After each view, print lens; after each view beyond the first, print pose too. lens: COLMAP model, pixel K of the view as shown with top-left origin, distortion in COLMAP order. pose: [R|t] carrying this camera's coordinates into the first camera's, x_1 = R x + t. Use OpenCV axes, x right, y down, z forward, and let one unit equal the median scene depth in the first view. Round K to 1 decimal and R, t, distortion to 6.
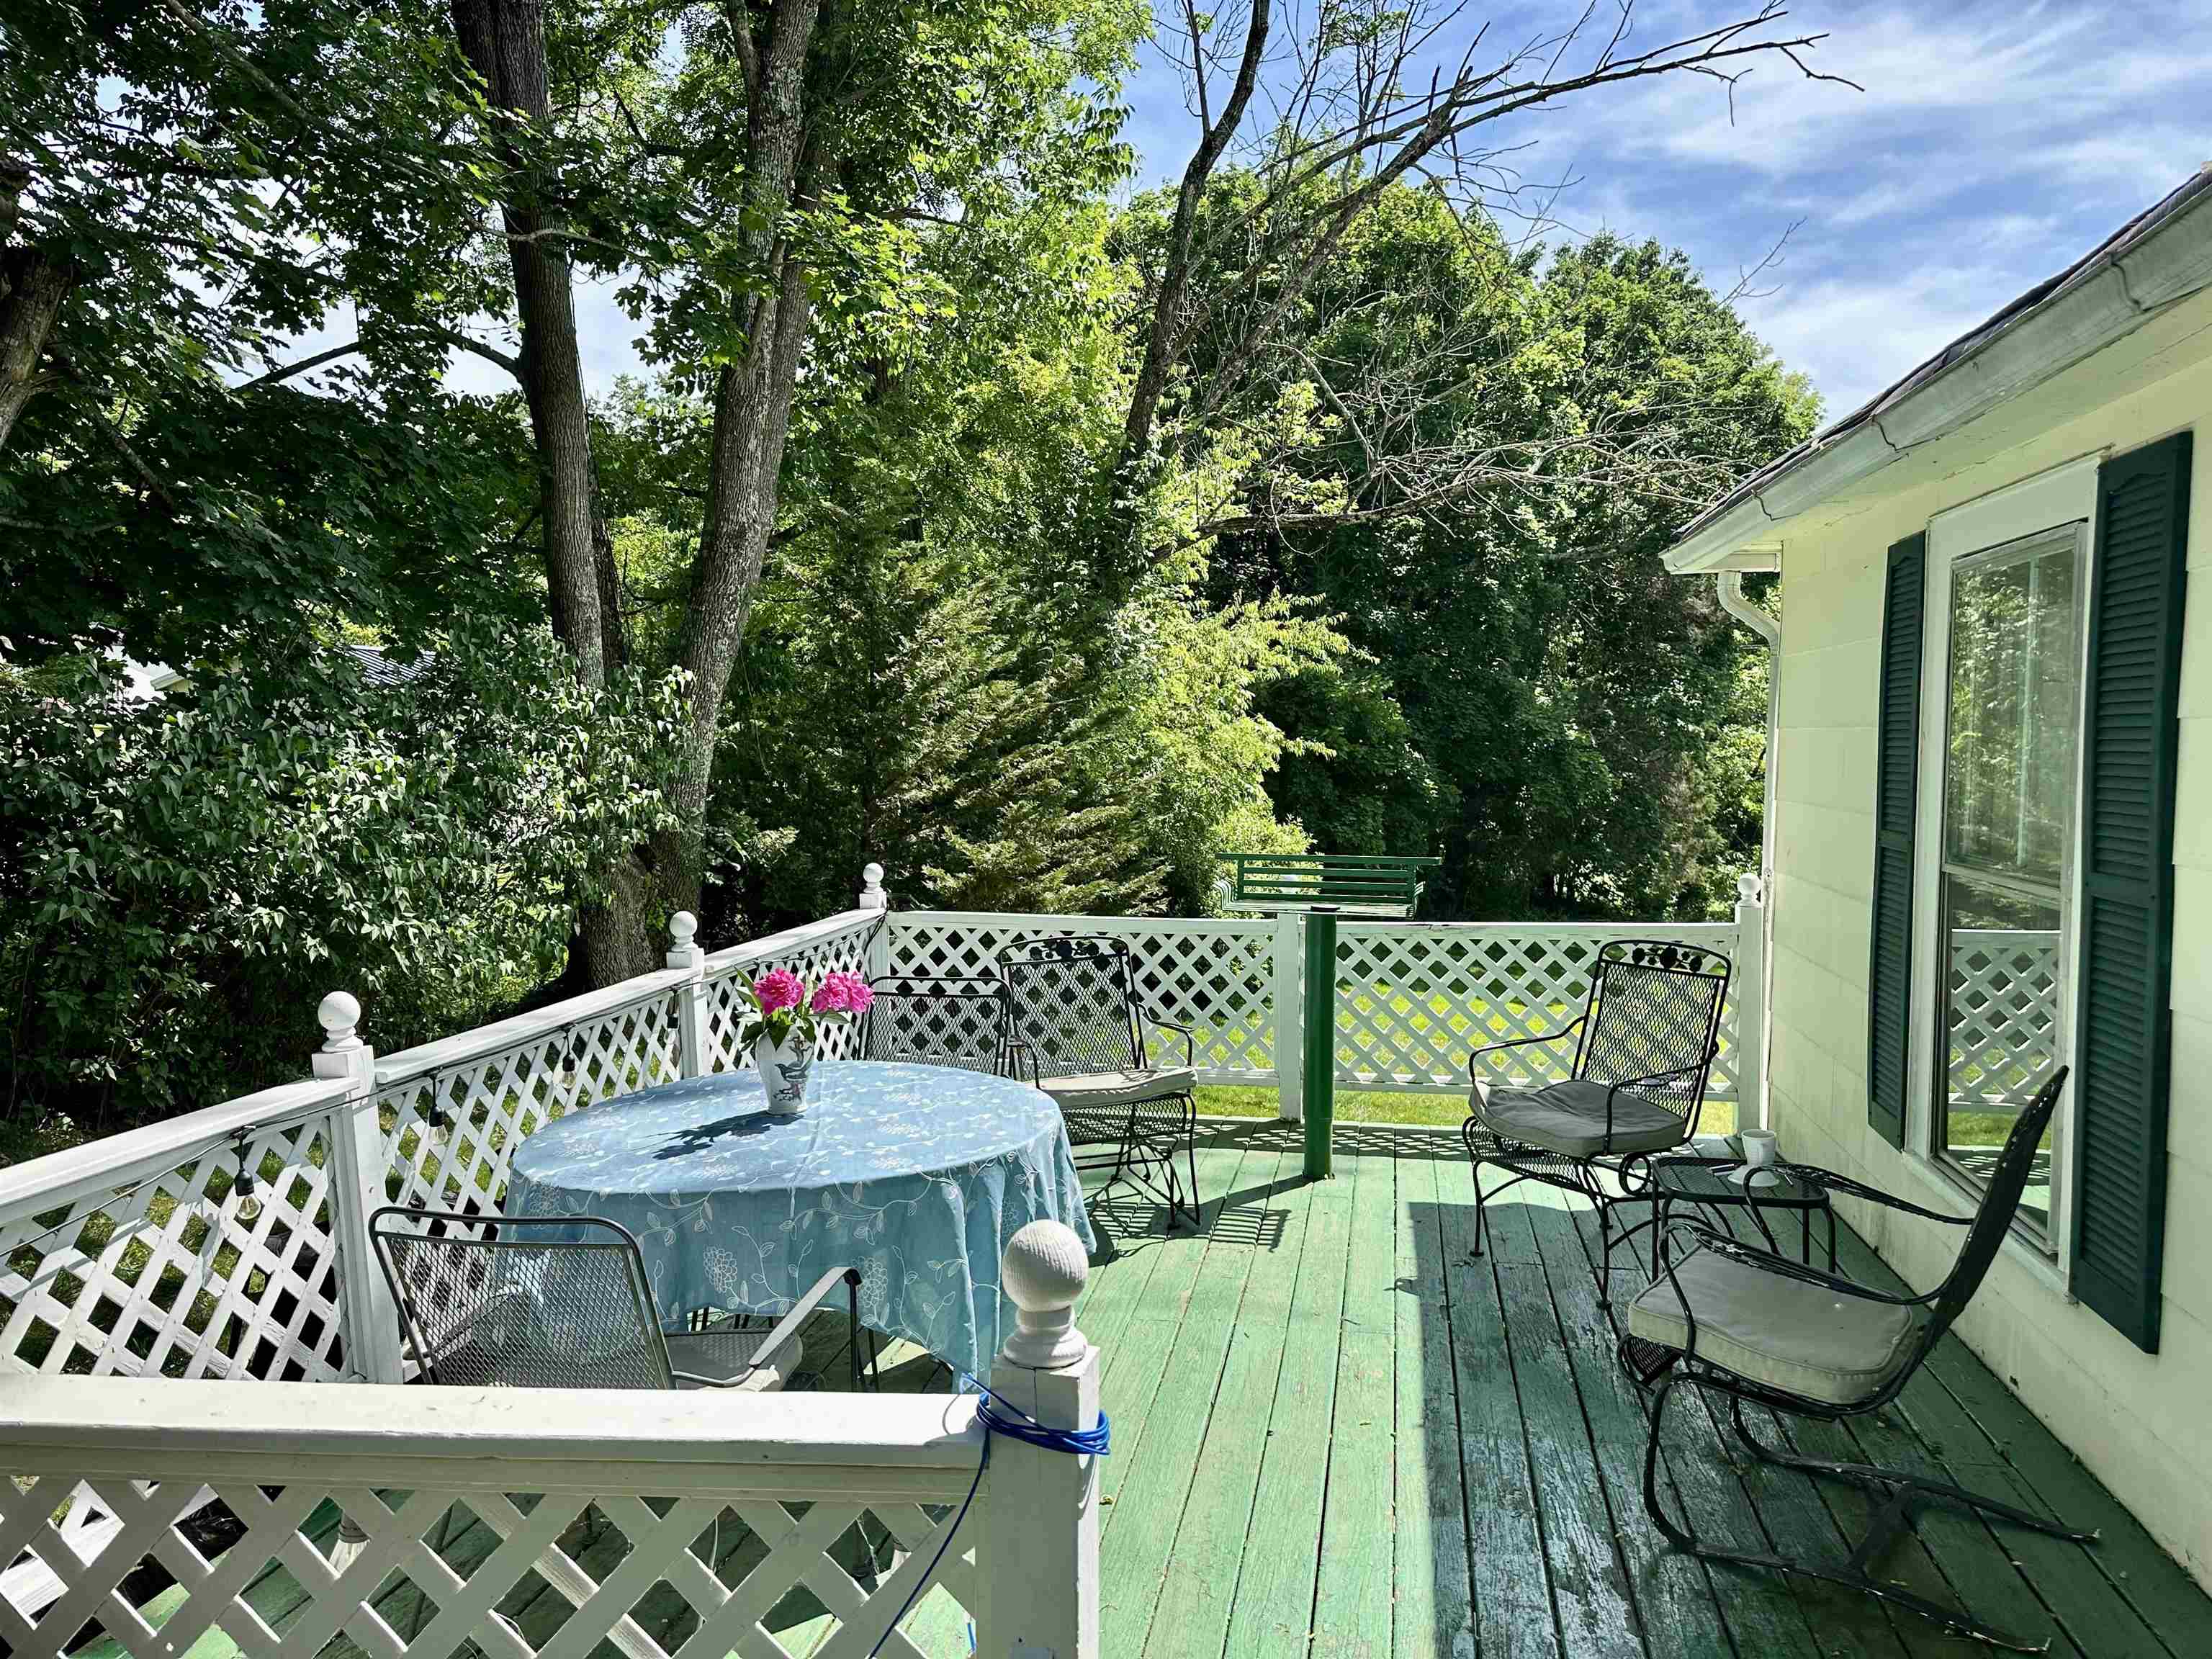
lens RADIAL K [[1507.9, 0, 1106.0], [0, 1507.9, 829.5], [0, 0, 1]] dist [0.168581, -0.333662]
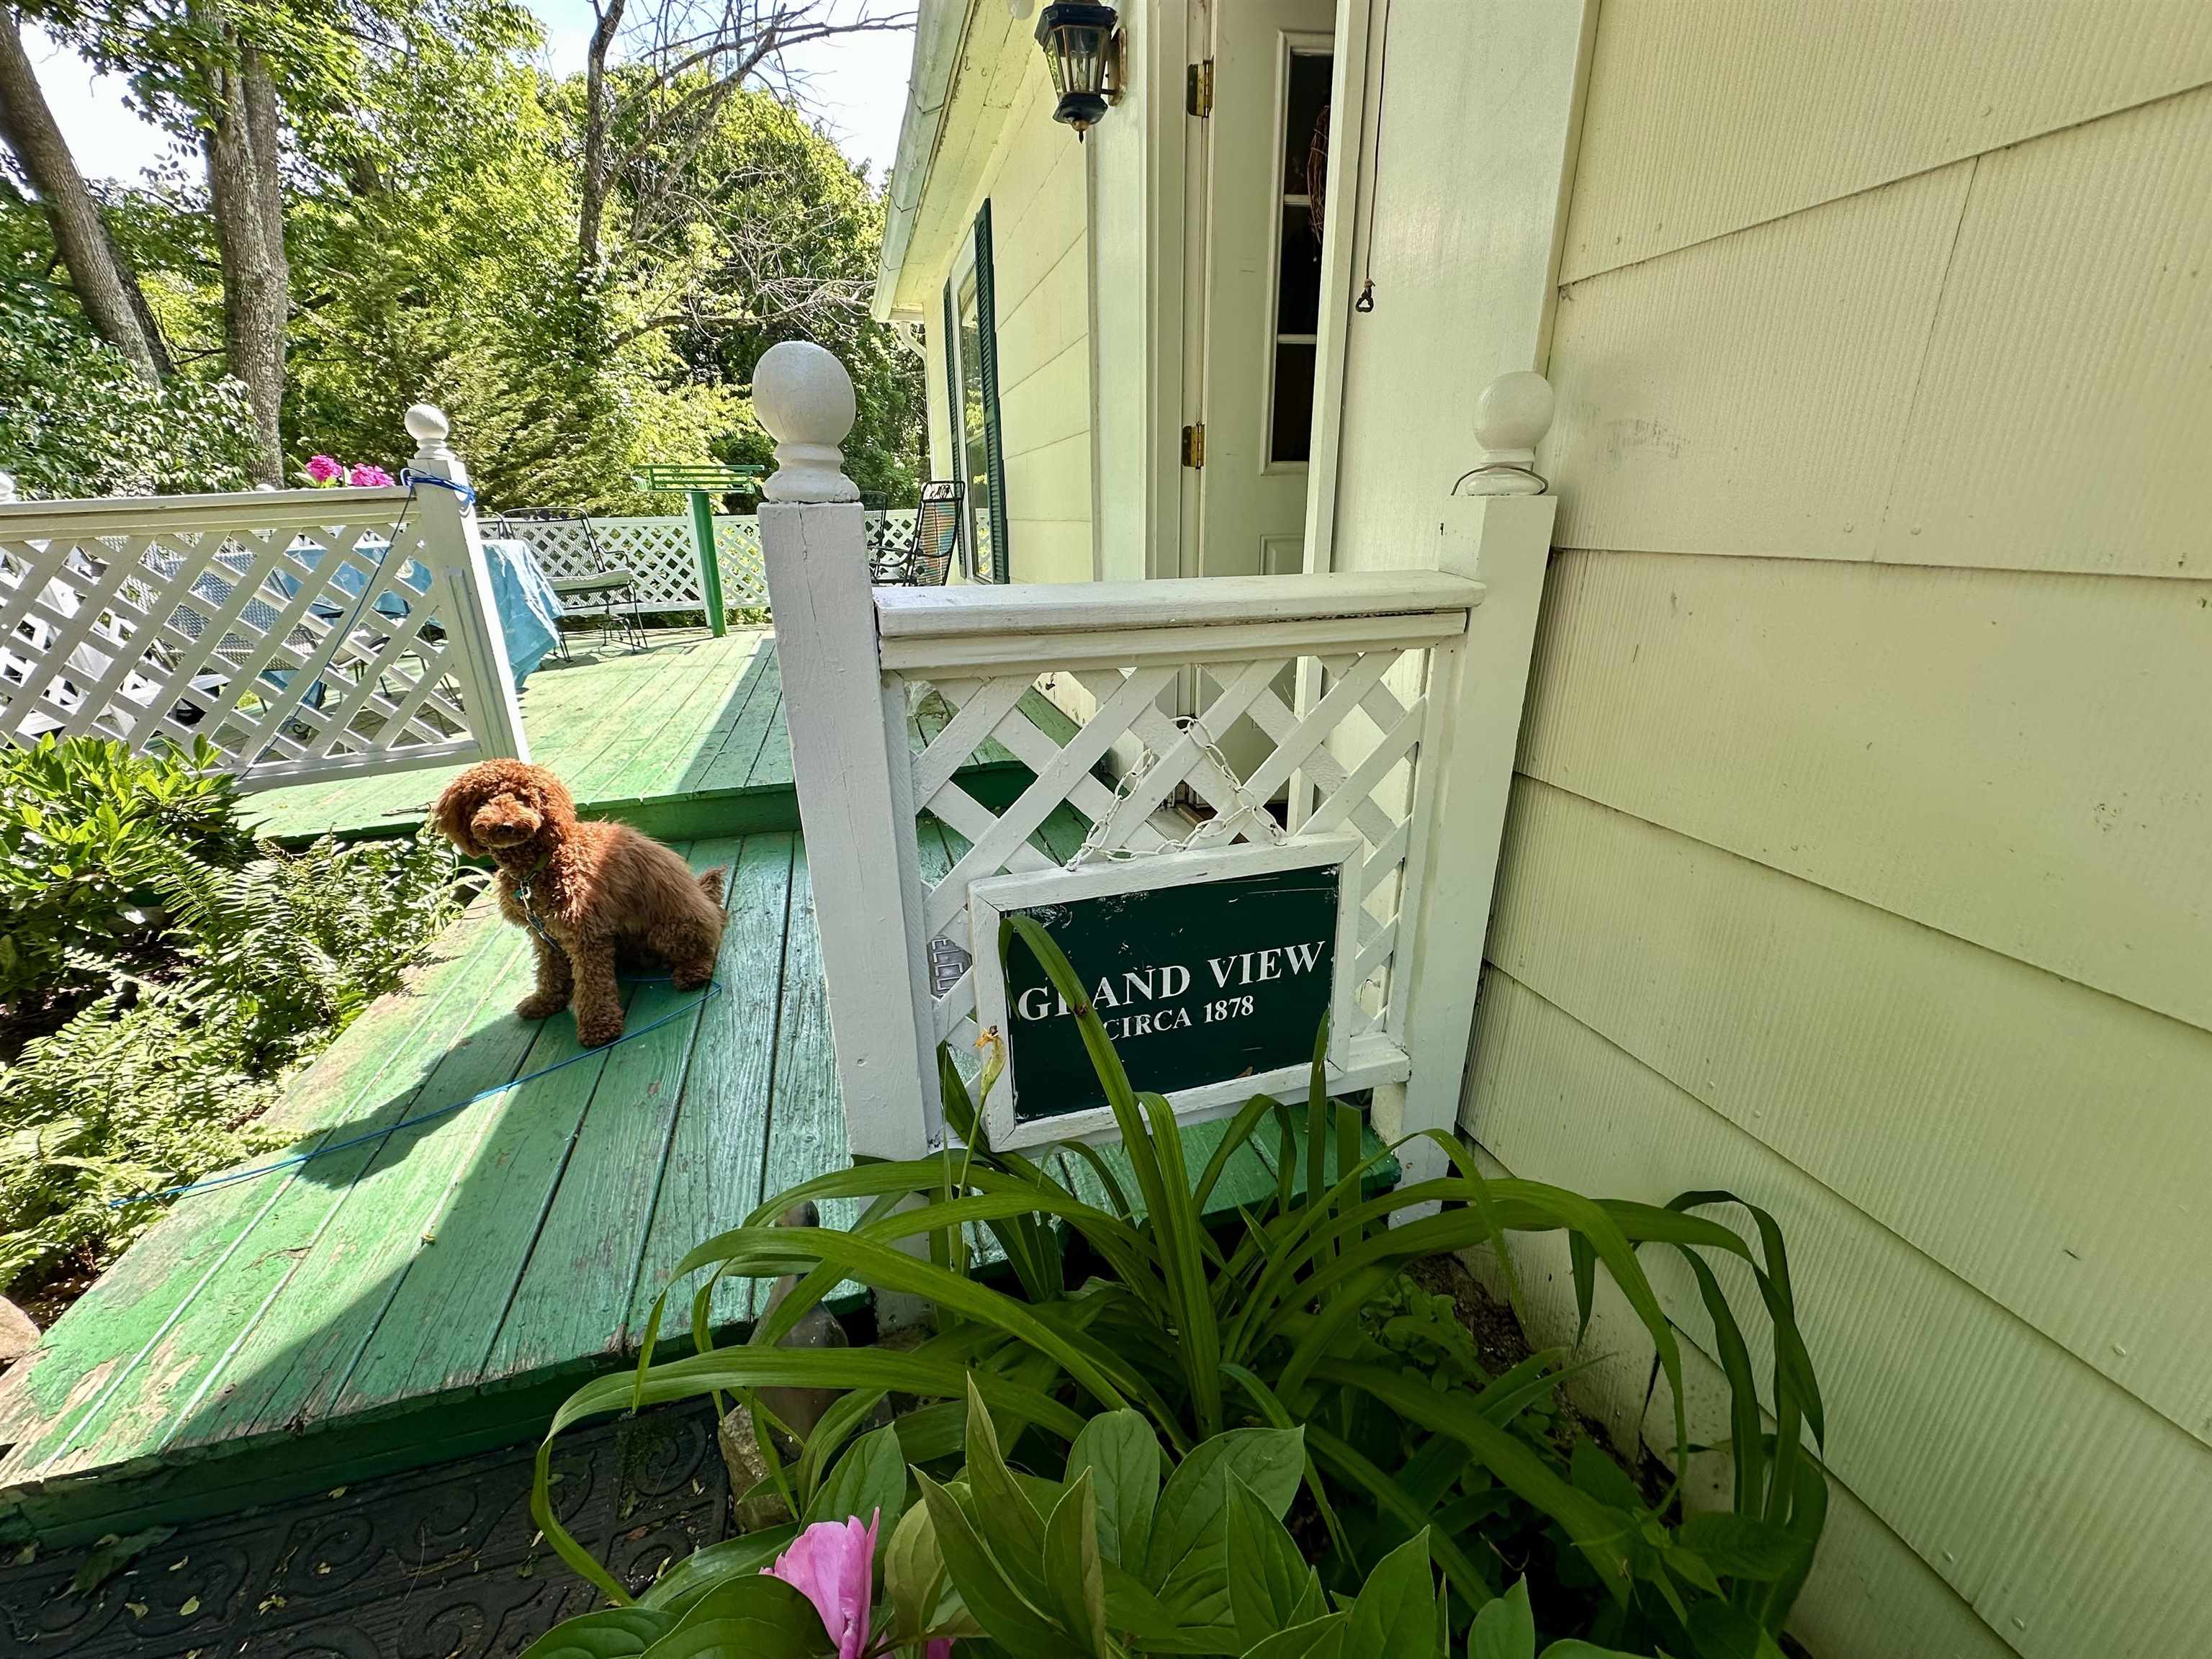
lens RADIAL K [[881.6, 0, 1106.0], [0, 881.6, 829.5], [0, 0, 1]] dist [0.008885, -0.005150]
pose [[0.898573, -0.157087, 0.409745, 0.032410], [0.040223, 0.959286, 0.279559, 0.066803], [-0.436977, -0.234723, 0.868306, -0.111091]]
